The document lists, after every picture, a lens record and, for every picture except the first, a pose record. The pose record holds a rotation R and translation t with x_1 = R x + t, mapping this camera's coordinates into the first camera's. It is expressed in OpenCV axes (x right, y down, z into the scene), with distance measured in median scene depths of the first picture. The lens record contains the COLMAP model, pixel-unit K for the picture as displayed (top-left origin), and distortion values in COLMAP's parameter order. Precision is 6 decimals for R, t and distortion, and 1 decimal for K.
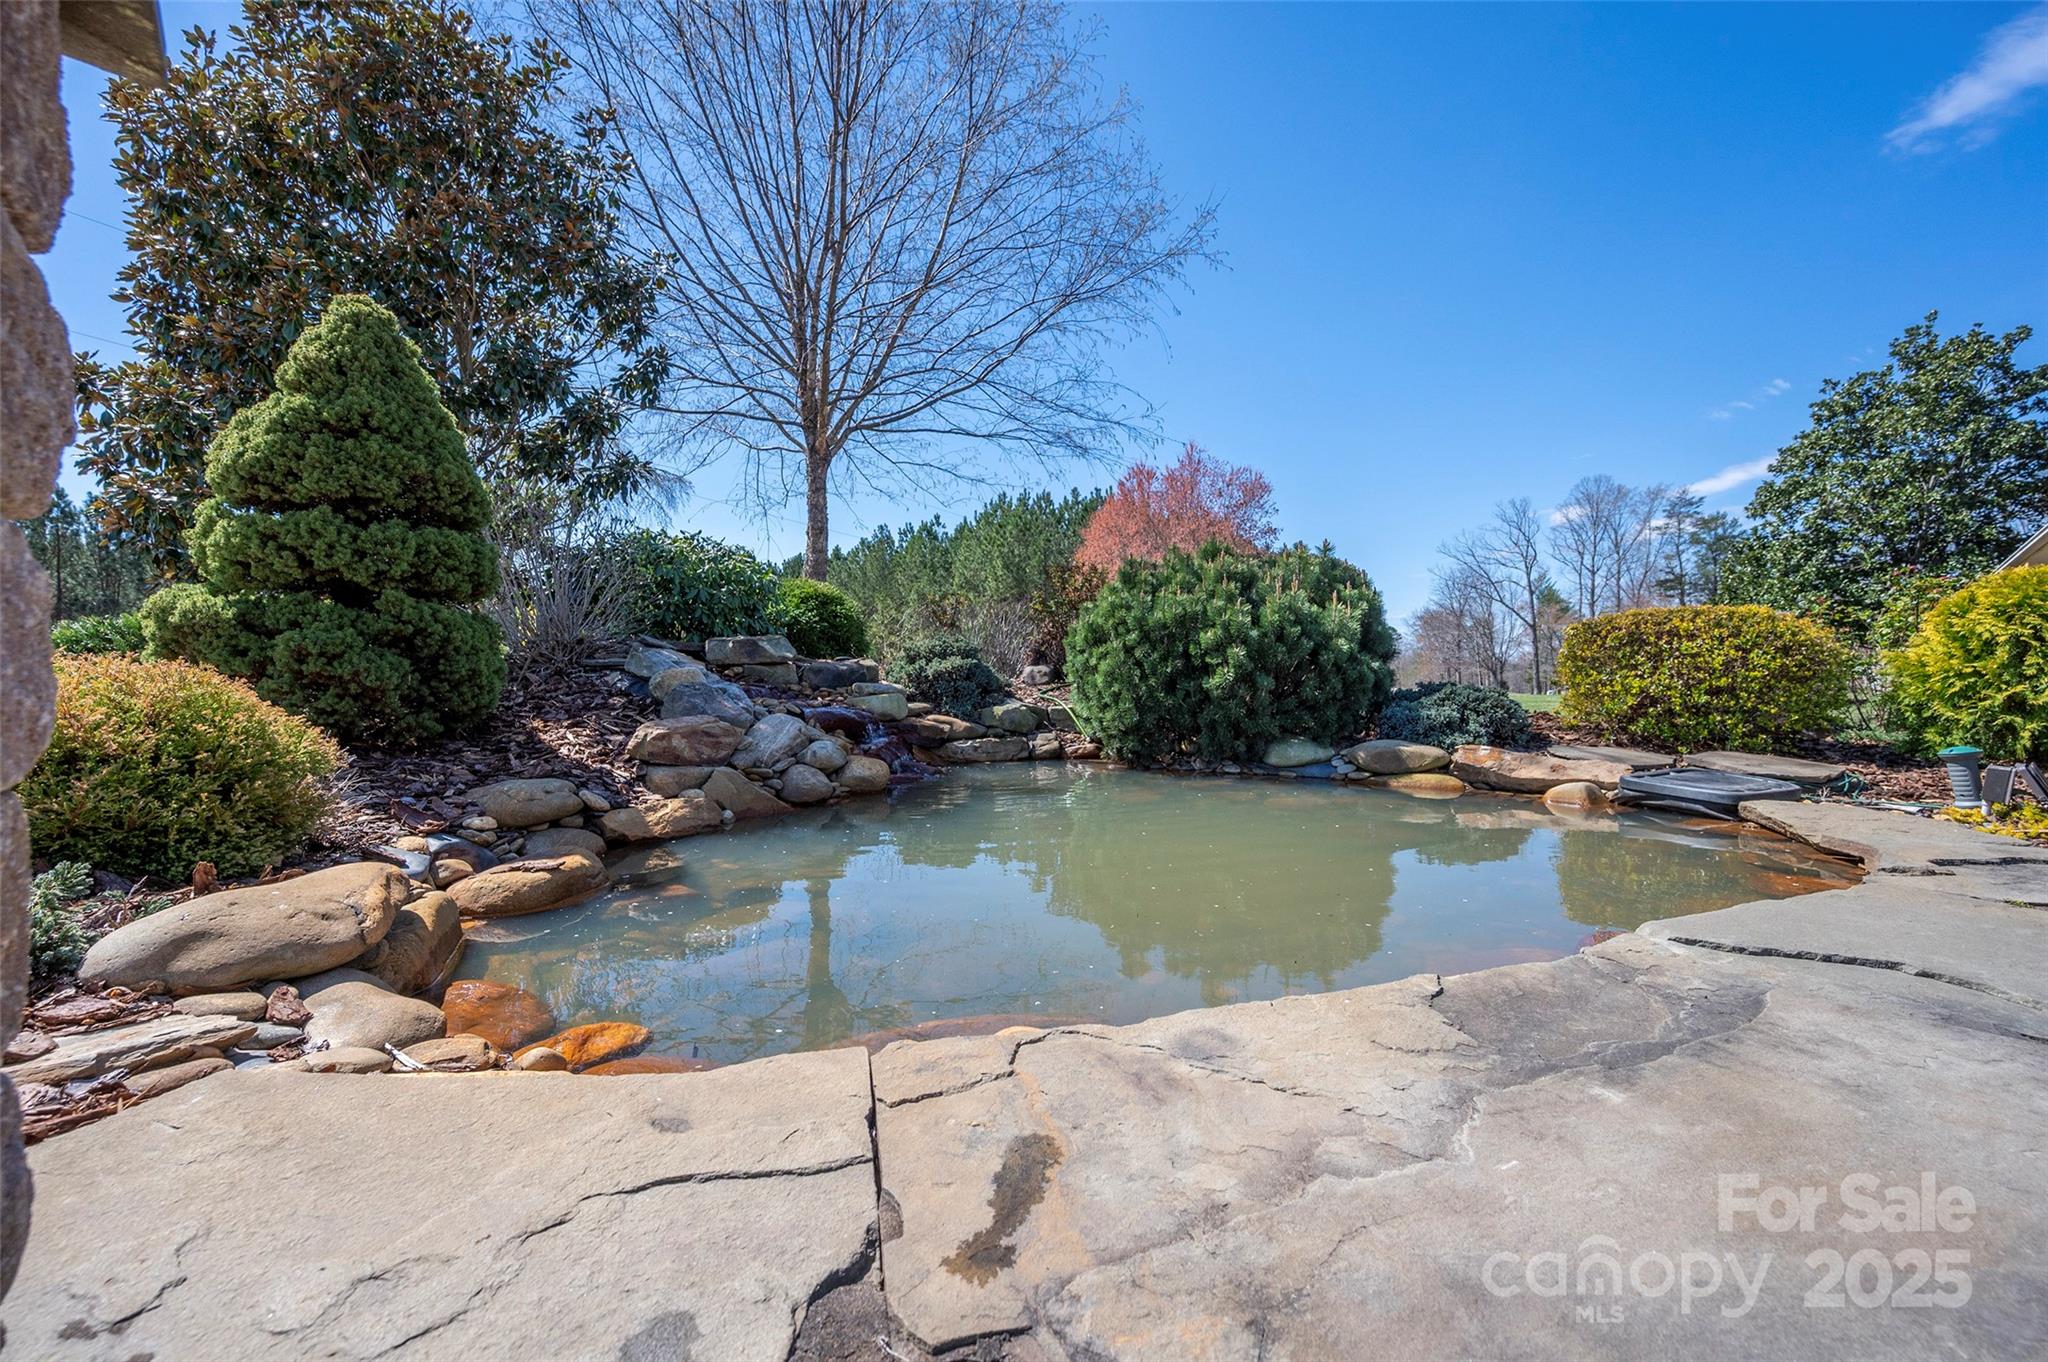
lens RADIAL K [[811.7, 0, 1021.2], [0, 811.7, 675.8], [0, 0, 1]] dist [0.003873, -0.000133]
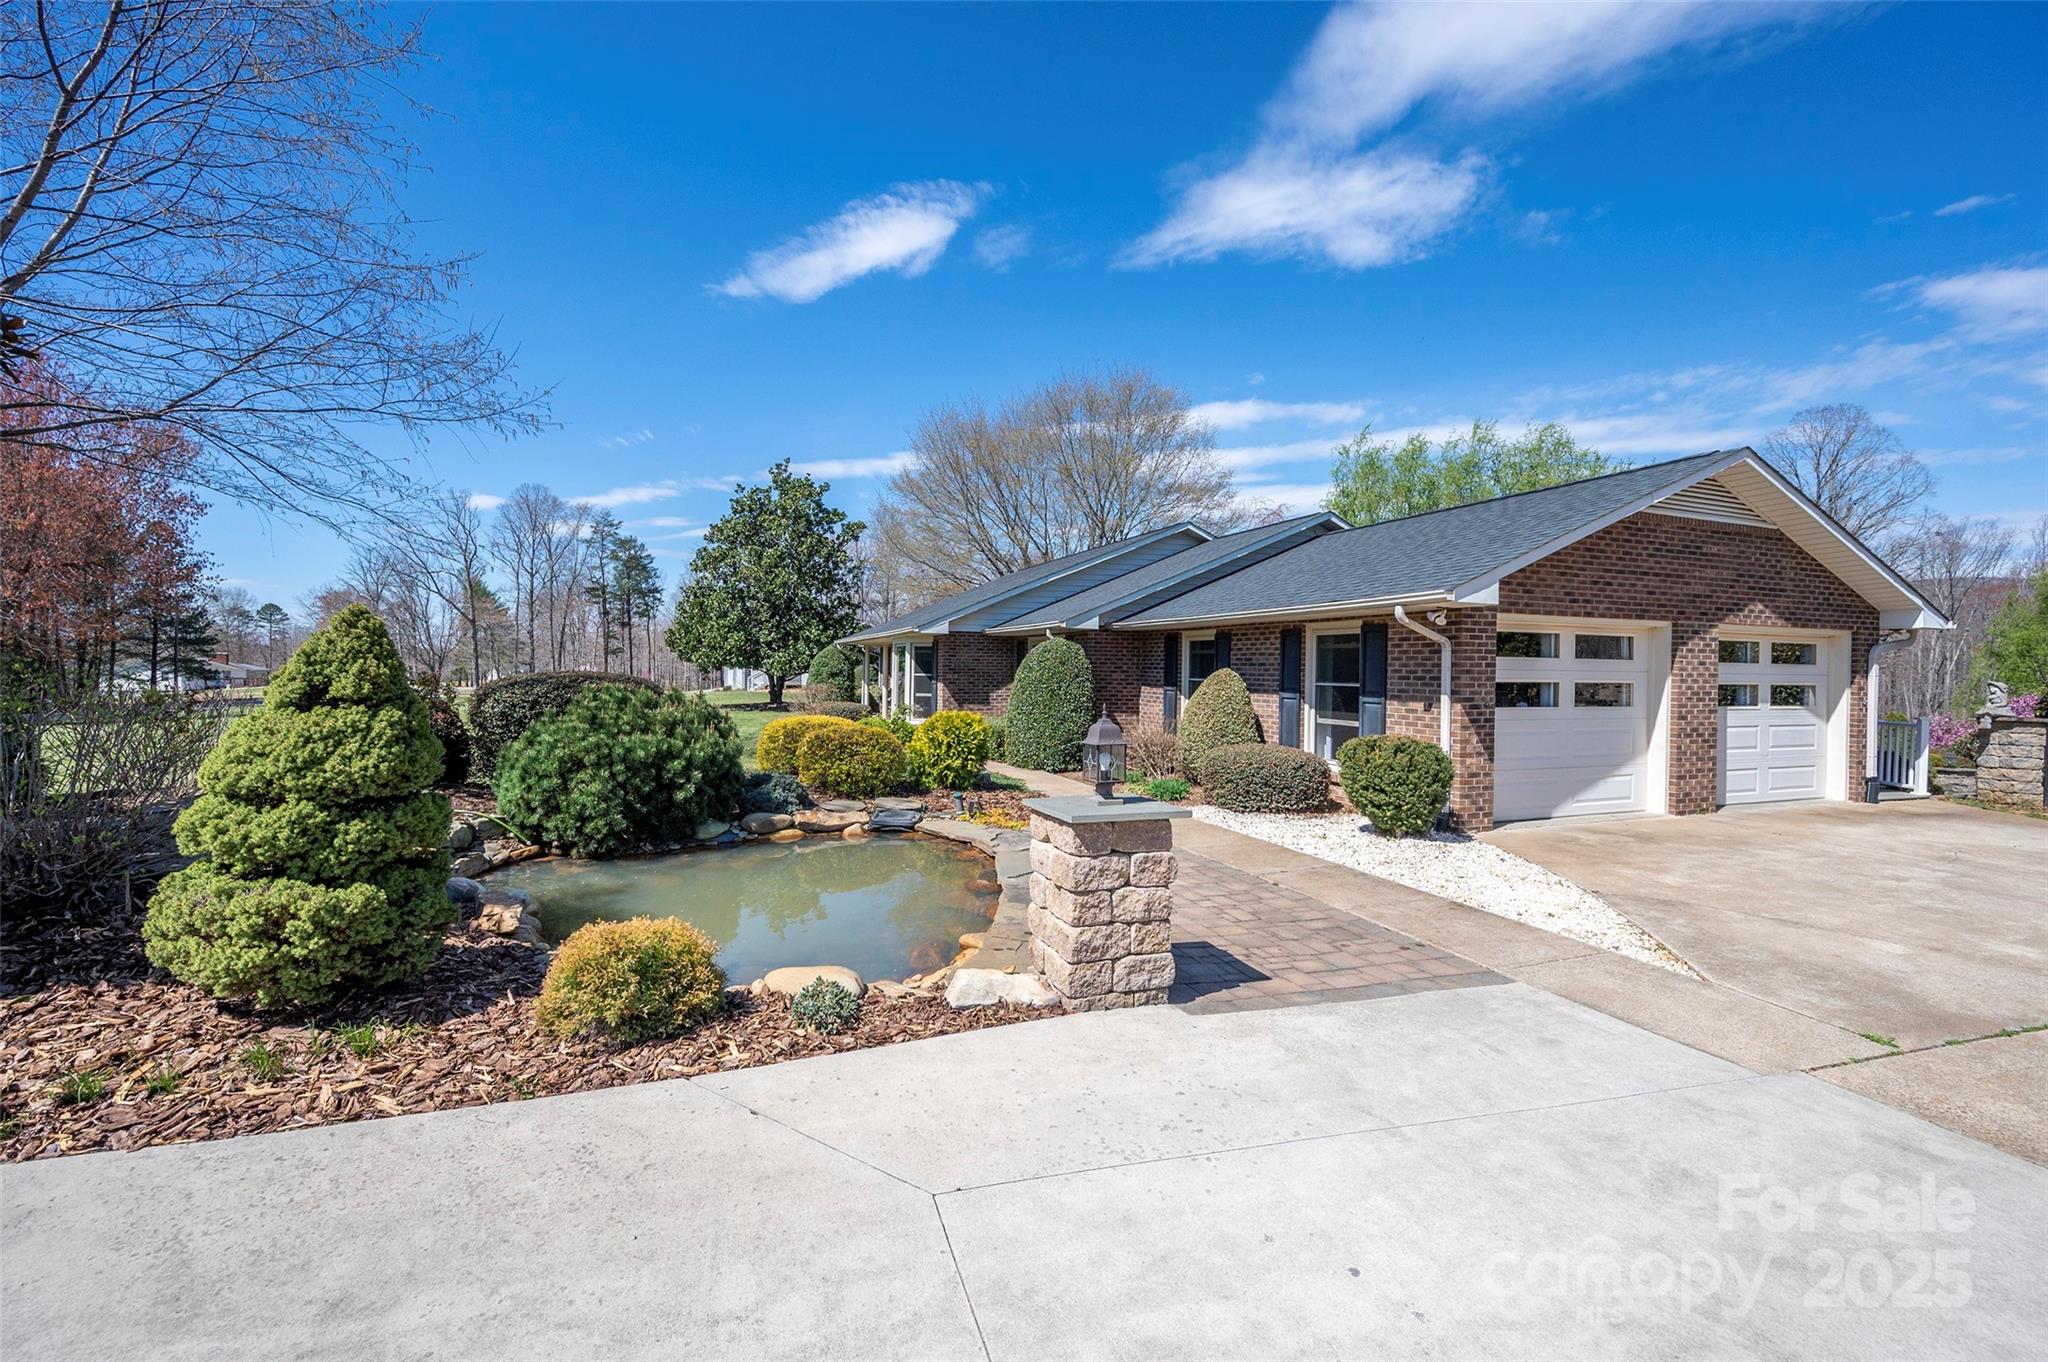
lens RADIAL K [[811.7, 0, 1032.7], [0, 811.7, 684.1], [0, 0, 1]] dist [0.003873, -0.000133]
pose [[0.381040, -0.012228, 0.924478, -0.163959], [-0.007667, 0.999836, 0.016384, -0.040700], [-0.924527, -0.013331, 0.380883, -0.038716]]
